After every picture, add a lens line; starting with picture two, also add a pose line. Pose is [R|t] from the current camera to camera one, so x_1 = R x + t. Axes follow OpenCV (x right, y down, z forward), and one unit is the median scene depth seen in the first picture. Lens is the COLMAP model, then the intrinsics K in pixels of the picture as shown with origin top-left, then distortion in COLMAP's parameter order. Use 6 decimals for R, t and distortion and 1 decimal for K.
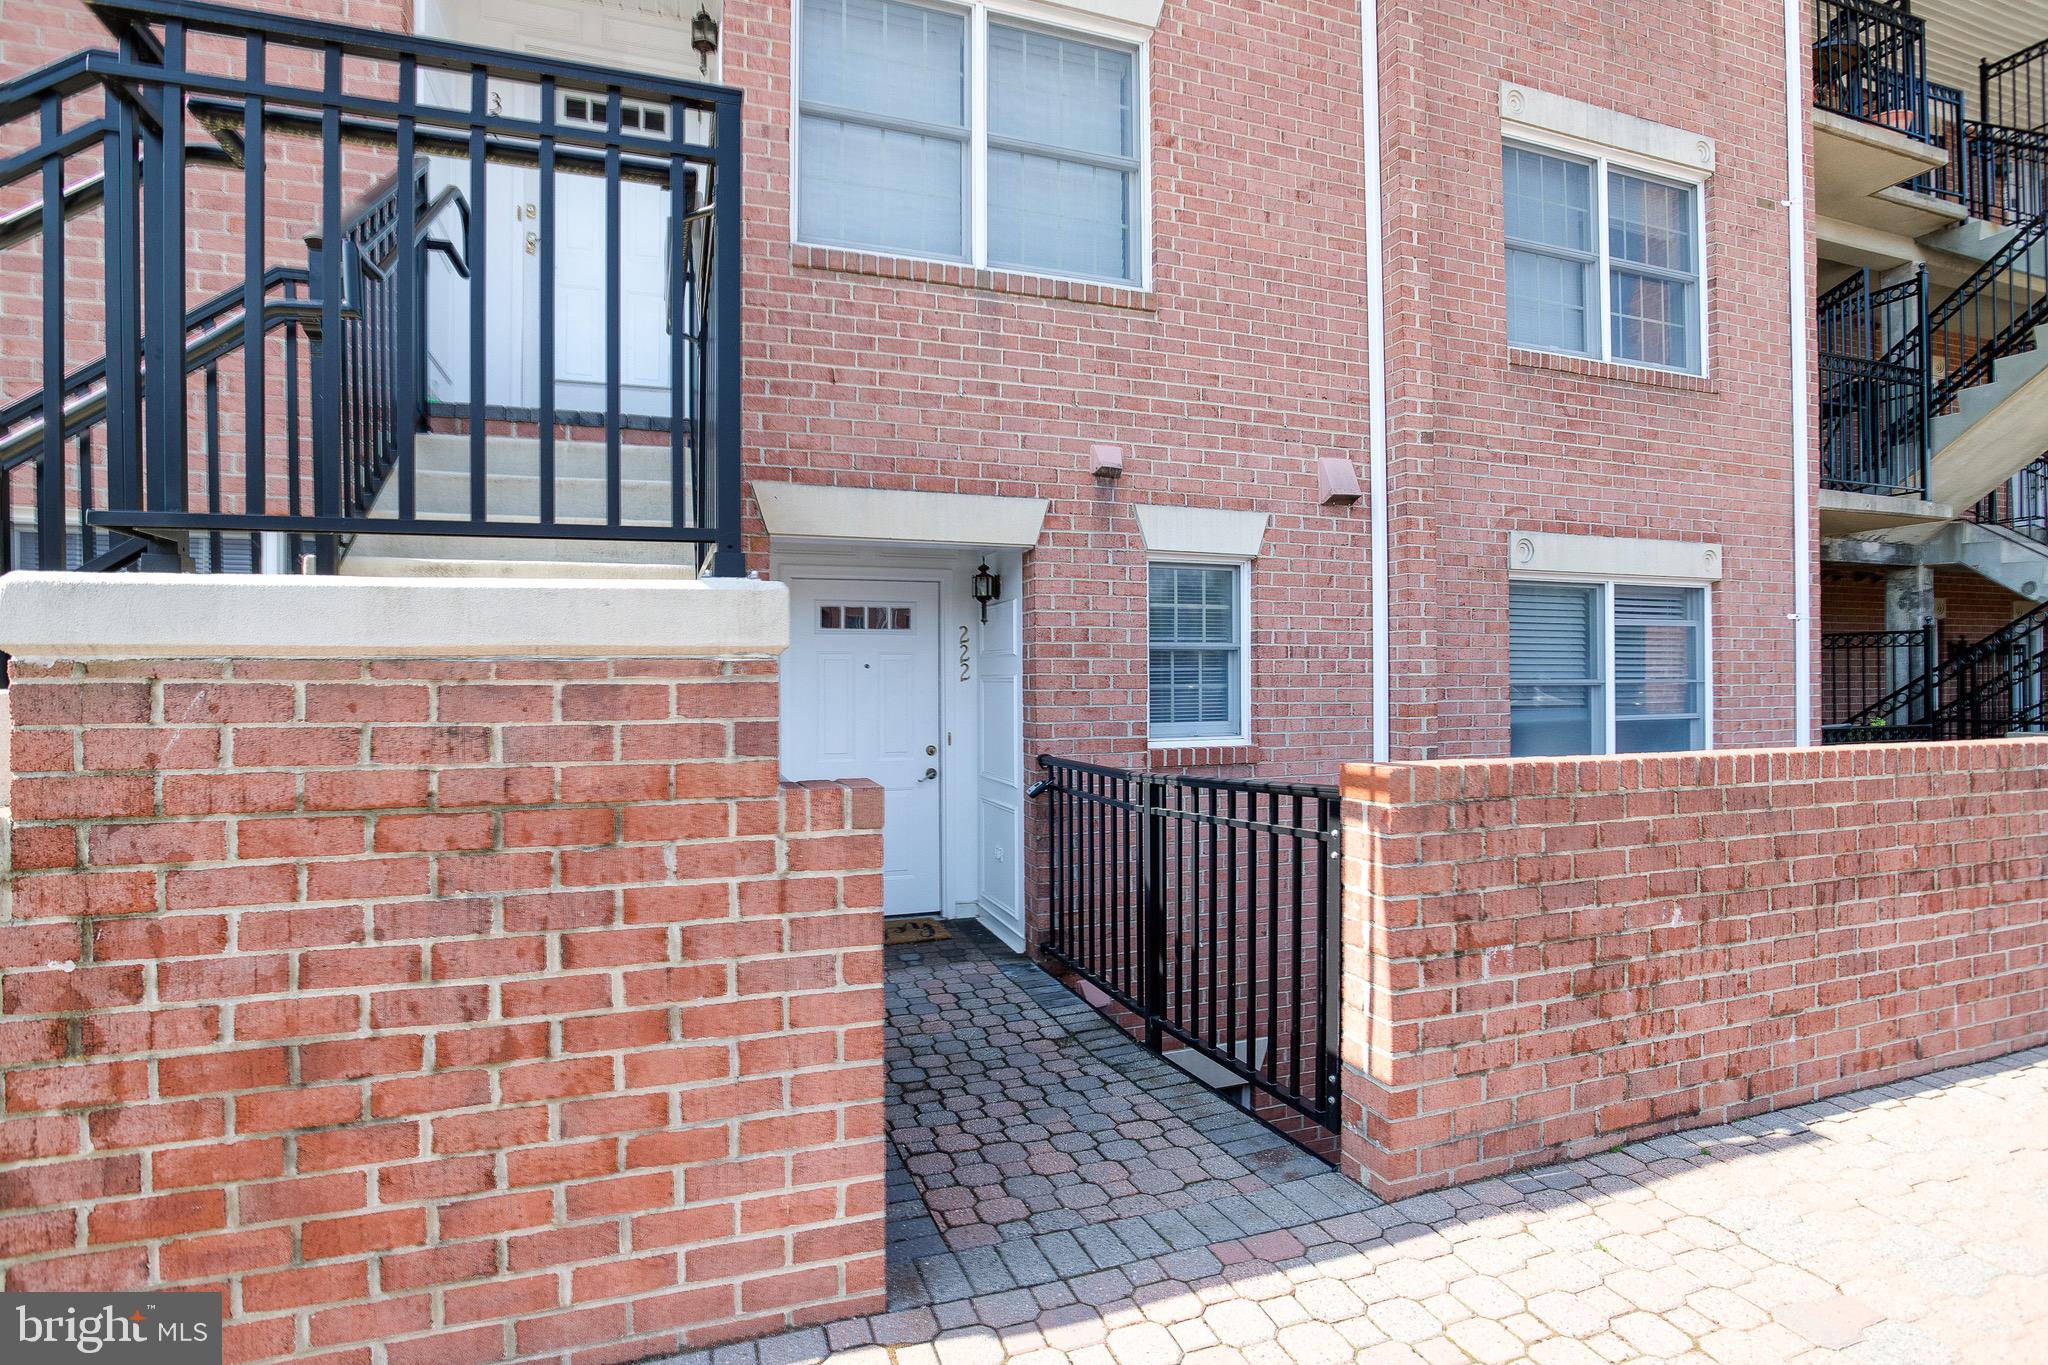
lens RADIAL K [[998.9, 0, 1024.0], [0, 998.9, 682.5], [0, 0, 1]] dist [-0.071301, 0.033234]
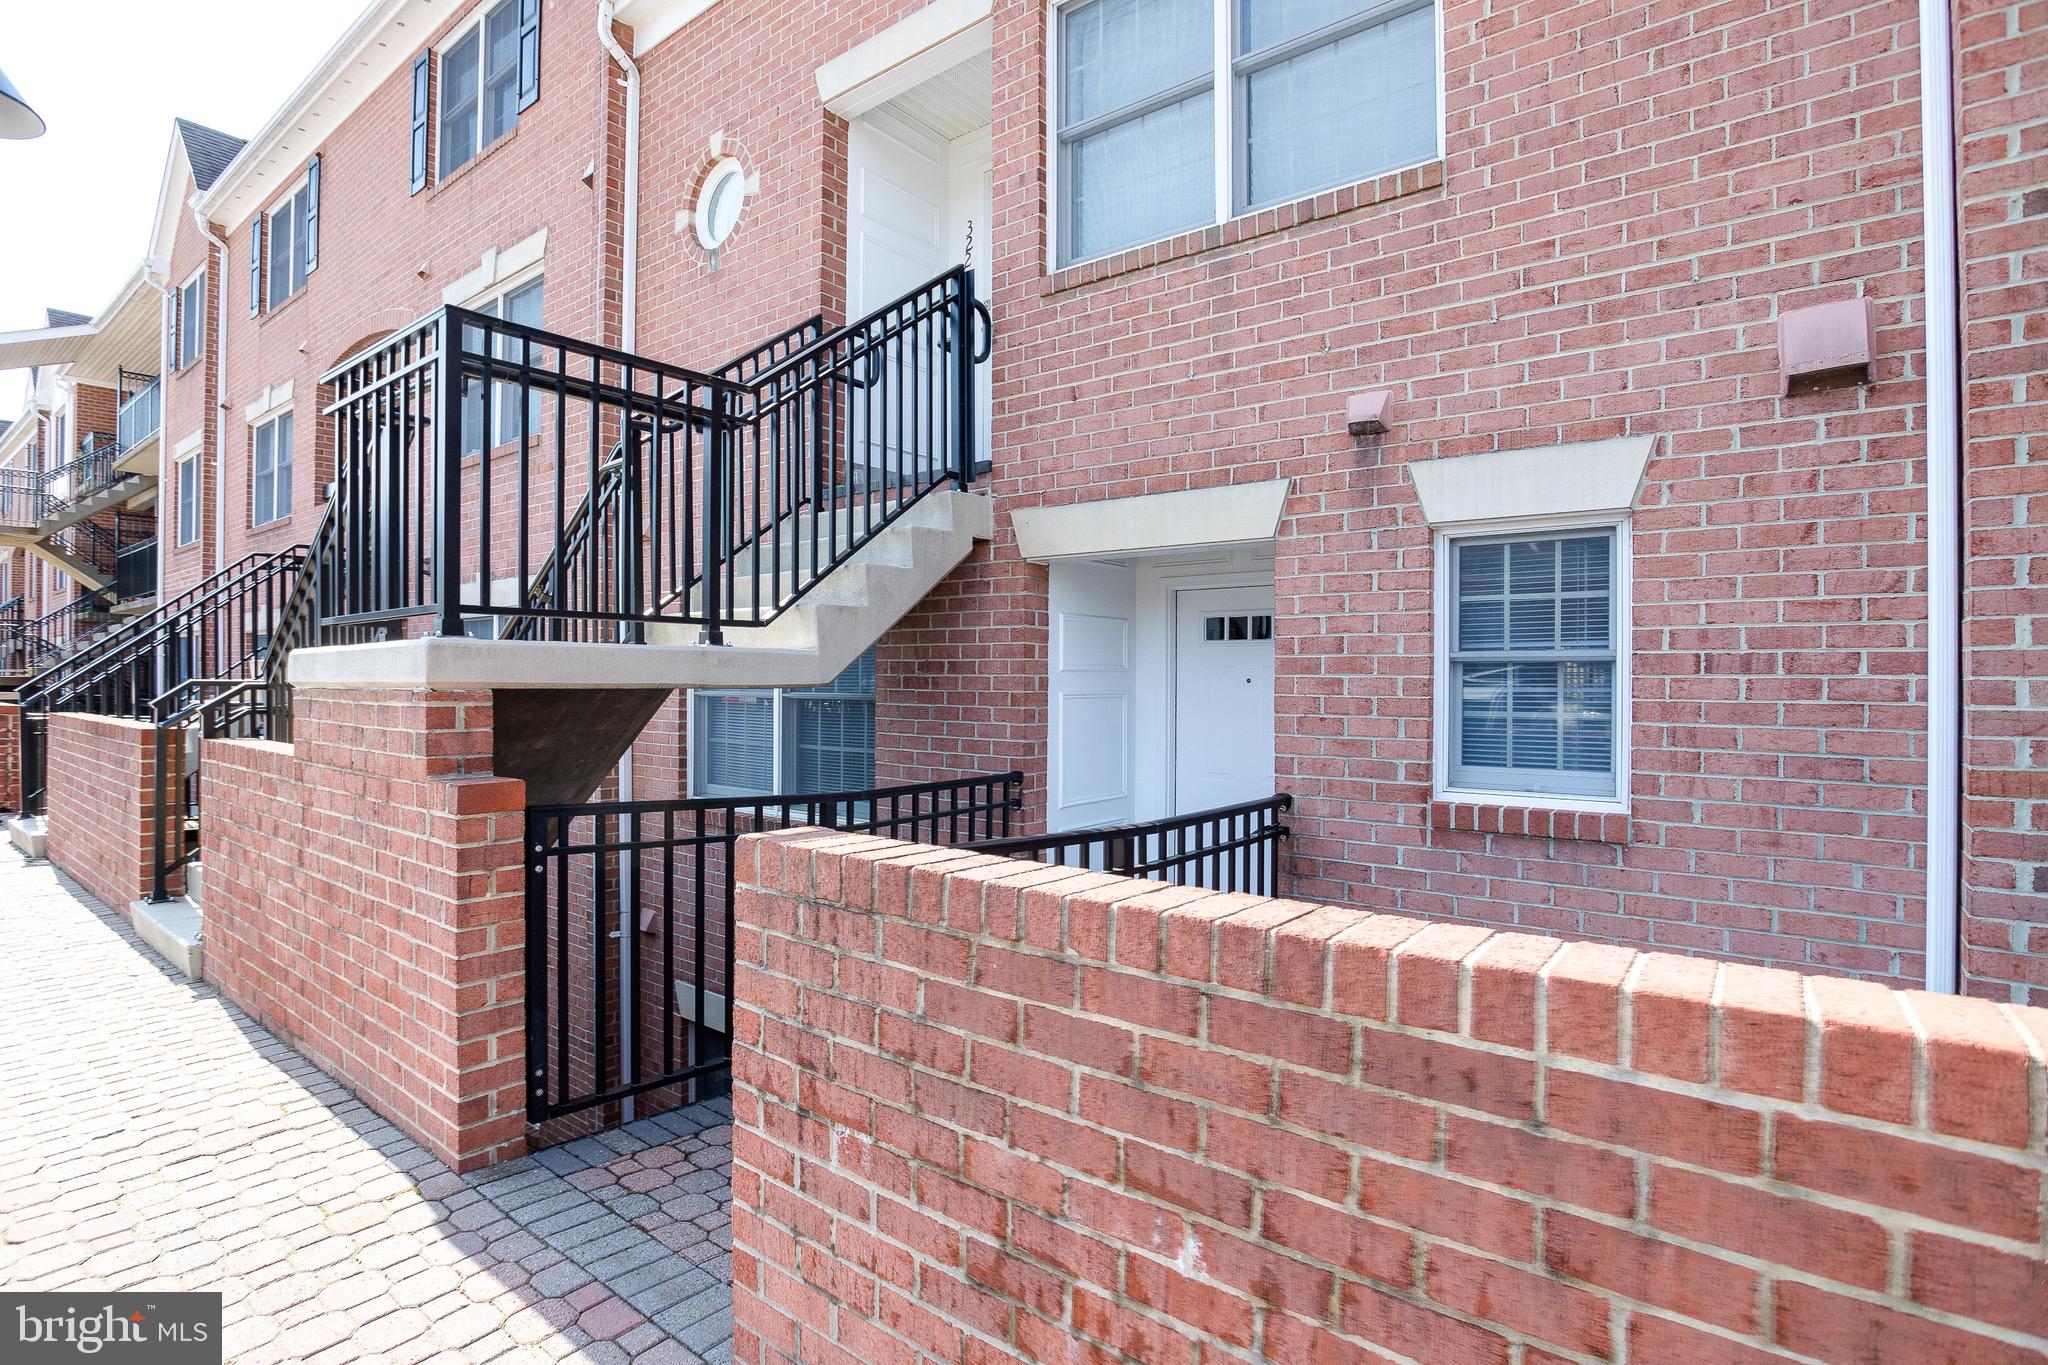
lens RADIAL K [[998.9, 0, 1024.0], [0, 998.9, 682.5], [0, 0, 1]] dist [-0.071301, 0.033234]
pose [[0.540029, 0.009361, -0.841594, 0.576015], [-0.008204, 0.999949, 0.005858, -0.021091], [0.841606, 0.003741, 0.540078, 0.381330]]
